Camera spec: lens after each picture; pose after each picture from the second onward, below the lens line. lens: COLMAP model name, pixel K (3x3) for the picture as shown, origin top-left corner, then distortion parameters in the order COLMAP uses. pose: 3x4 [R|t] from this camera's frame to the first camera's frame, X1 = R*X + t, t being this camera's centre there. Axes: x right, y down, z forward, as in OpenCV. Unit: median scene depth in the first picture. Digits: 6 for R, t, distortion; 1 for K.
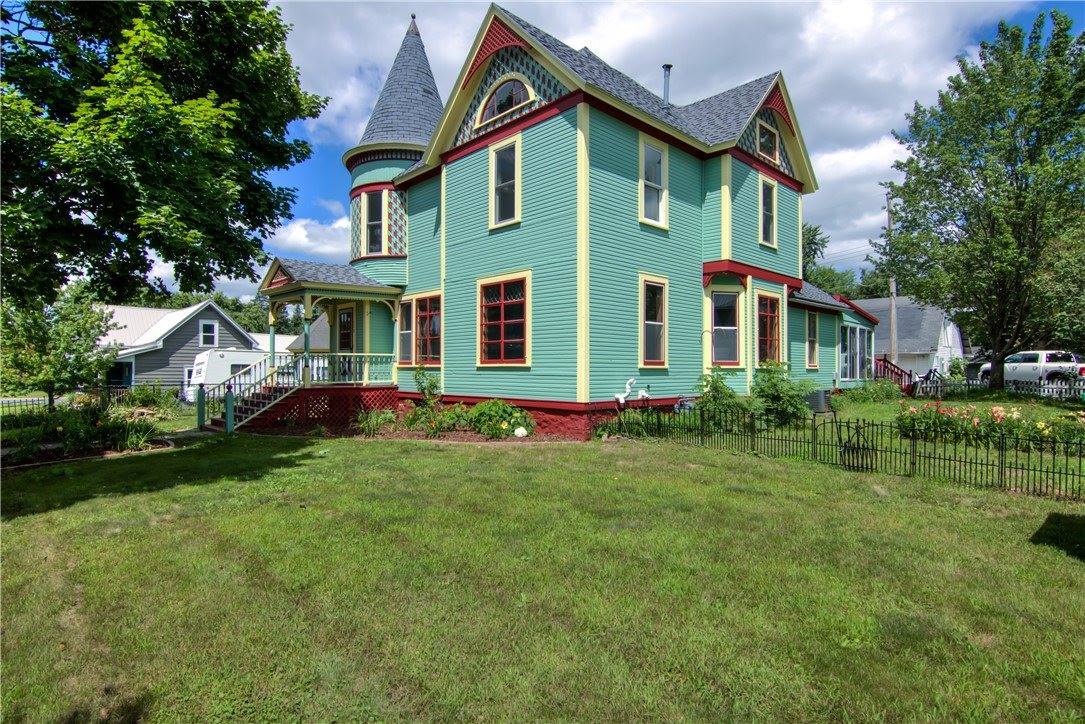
lens RADIAL K [[575.7, 0, 542.5], [0, 575.7, 362.0], [0, 0, 1]] dist [-0.001617, -0.012519]
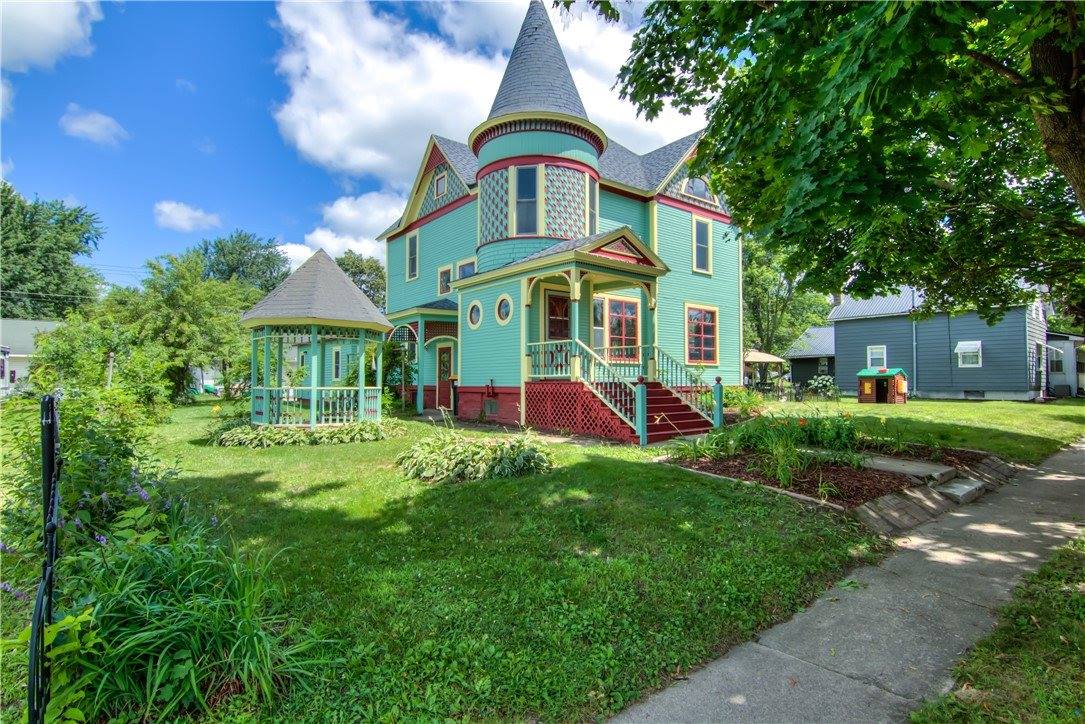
lens RADIAL K [[553.5, 0, 542.5], [0, 553.5, 362.0], [0, 0, 1]] dist [0.002163, -0.000331]
pose [[0.089157, 0.029184, 0.995590, -1.239589], [-0.014502, 0.999503, -0.028000, 0.037586], [-0.995912, -0.011941, 0.089535, 1.021869]]
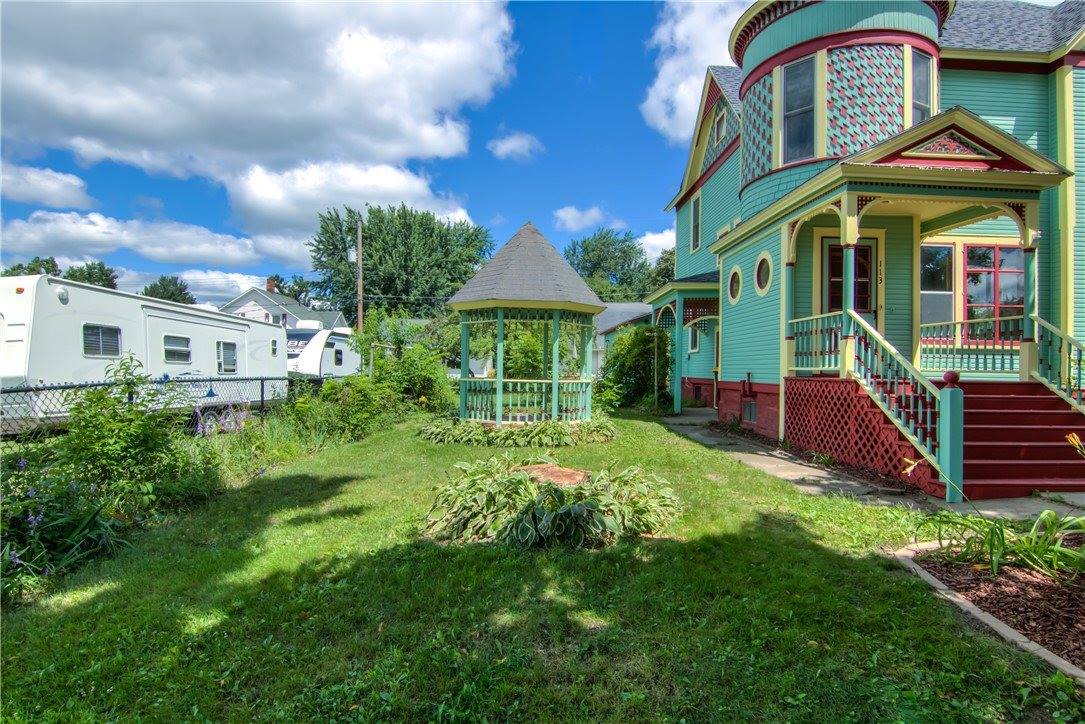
lens RADIAL K [[575.7, 0, 542.5], [0, 575.7, 362.0], [0, 0, 1]] dist [-0.001617, -0.012519]
pose [[0.664444, 0.012856, 0.747228, -1.013623], [-0.022137, 0.999752, 0.002484, 0.032905], [-0.747010, -0.018192, 0.664563, 0.916147]]
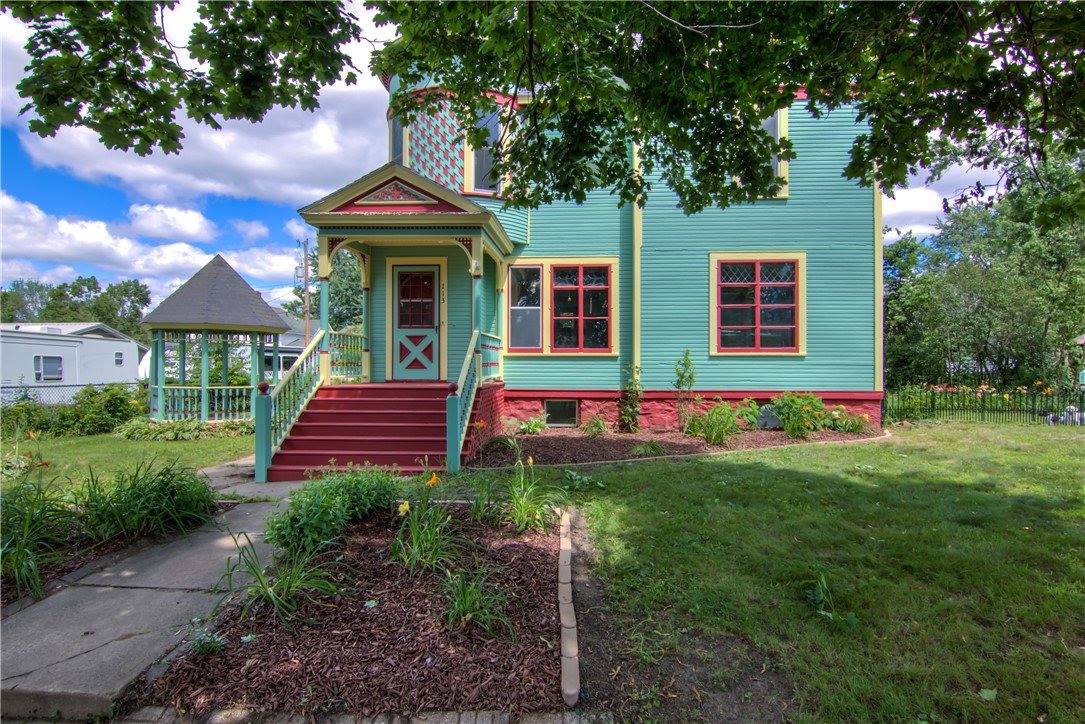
lens RADIAL K [[553.5, 0, 542.5], [0, 553.5, 362.0], [0, 0, 1]] dist [0.002163, -0.000331]
pose [[0.727700, 0.003255, 0.685888, -0.716892], [-0.008752, 0.999951, 0.004539, 0.013642], [-0.685840, -0.009306, 0.727693, 0.476909]]
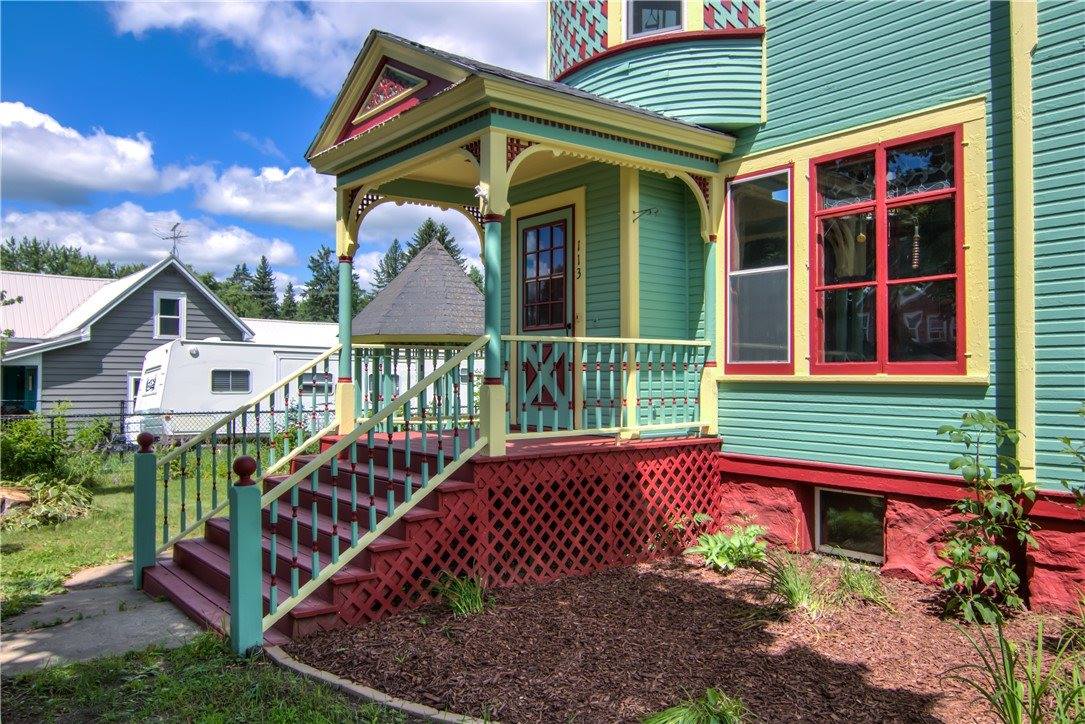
lens RADIAL K [[790.9, 0, 542.5], [0, 790.9, 362.0], [0, 0, 1]] dist [0.006525, -0.000033]
pose [[0.996161, -0.001979, -0.087512, -0.323154], [0.001673, 0.999992, -0.003570, -0.000310], [0.087519, 0.003410, 0.996157, 0.560228]]
